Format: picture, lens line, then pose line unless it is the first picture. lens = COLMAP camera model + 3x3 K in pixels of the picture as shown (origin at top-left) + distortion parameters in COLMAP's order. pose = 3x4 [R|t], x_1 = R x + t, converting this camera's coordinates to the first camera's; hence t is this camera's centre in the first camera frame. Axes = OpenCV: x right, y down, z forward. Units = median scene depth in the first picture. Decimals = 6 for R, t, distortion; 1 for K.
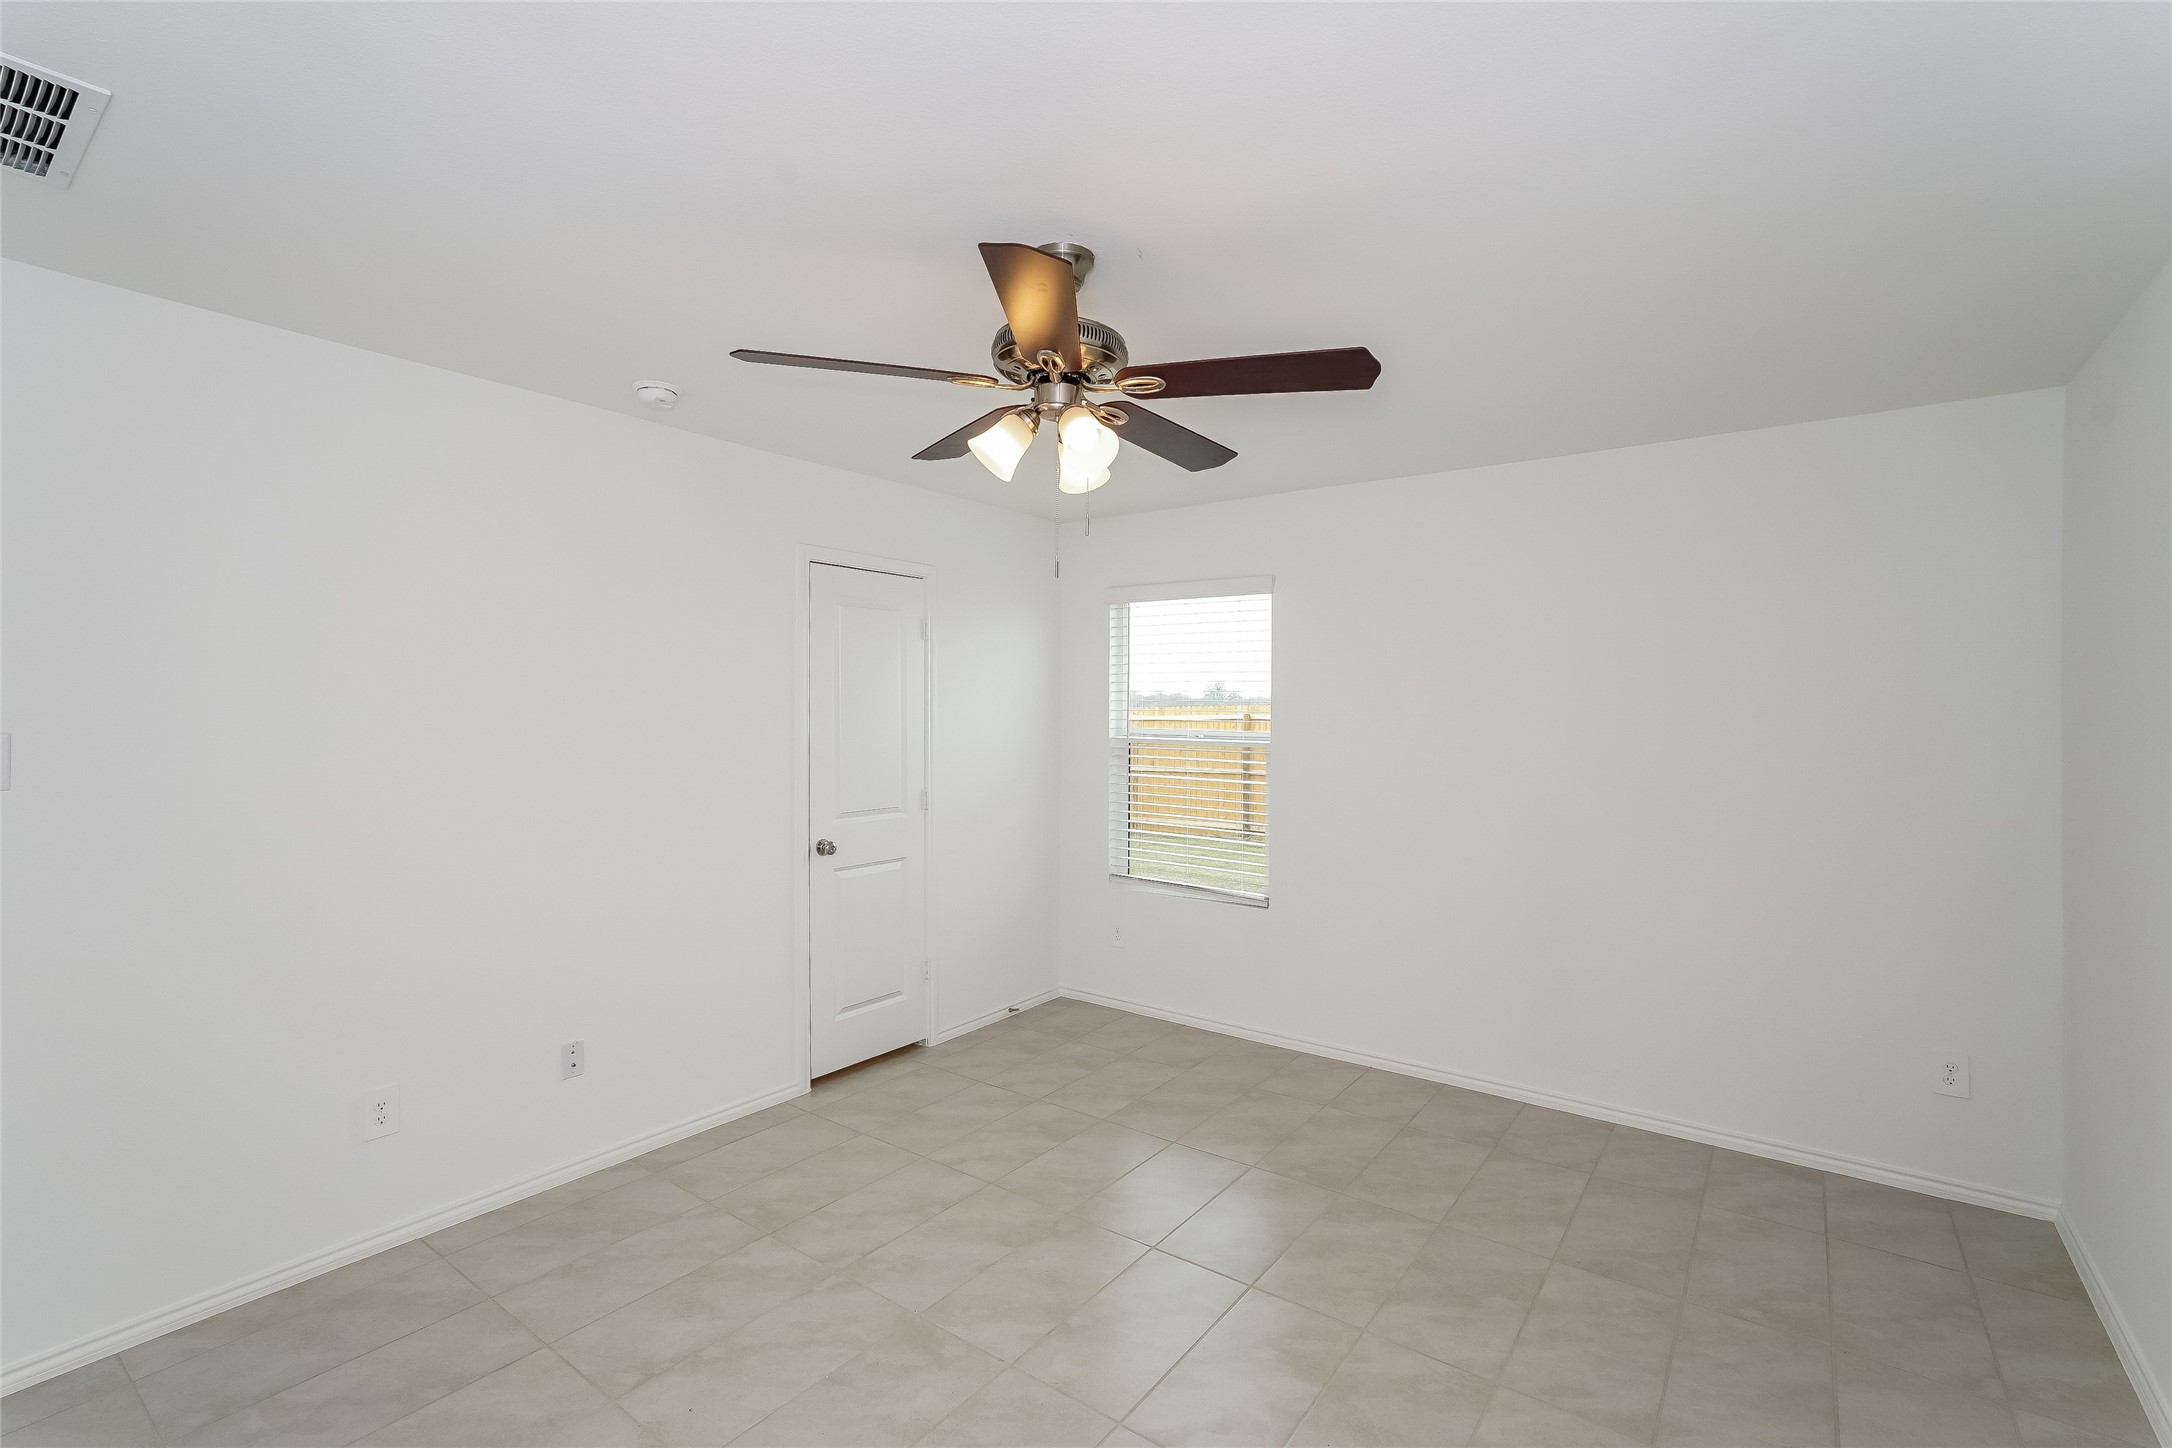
lens RADIAL K [[974.5, 0, 1086.0], [0, 974.5, 724.0], [0, 0, 1]] dist [0.001480, 0.000669]
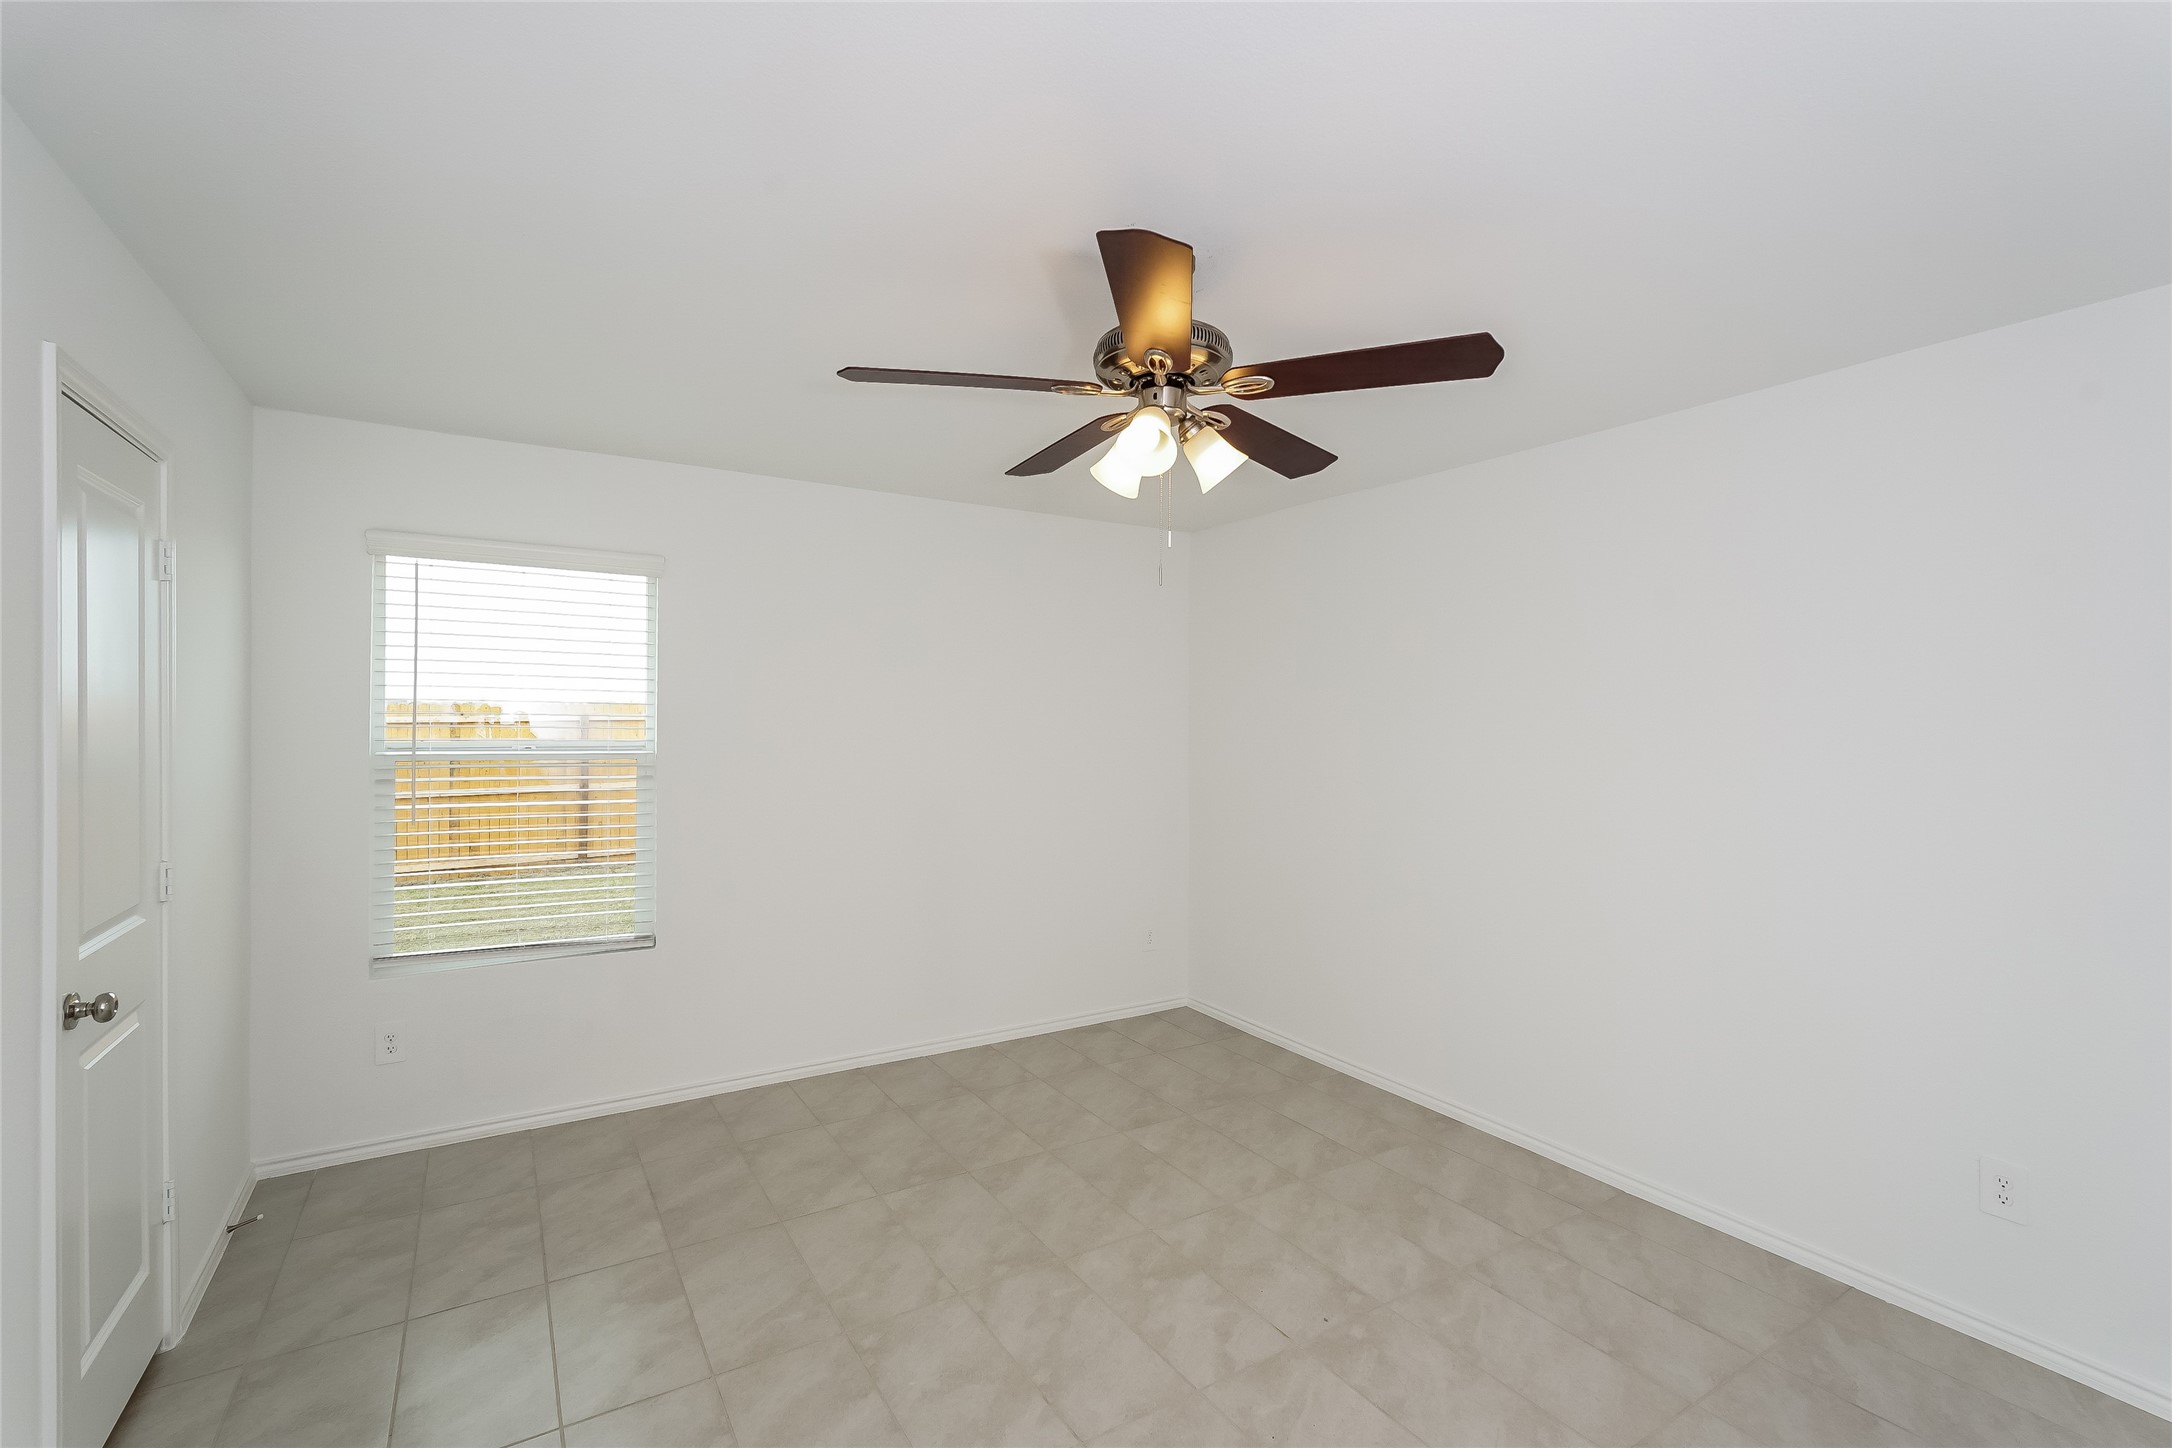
lens RADIAL K [[968.7, 0, 1096.1], [0, 968.7, 730.3], [0, 0, 1]] dist [-0.047626, 0.030212]
pose [[0.361567, -0.011761, 0.932272, -0.572289], [0.008805, 0.999919, 0.009199, -0.004553], [-0.932304, 0.004883, 0.361642, 0.433179]]
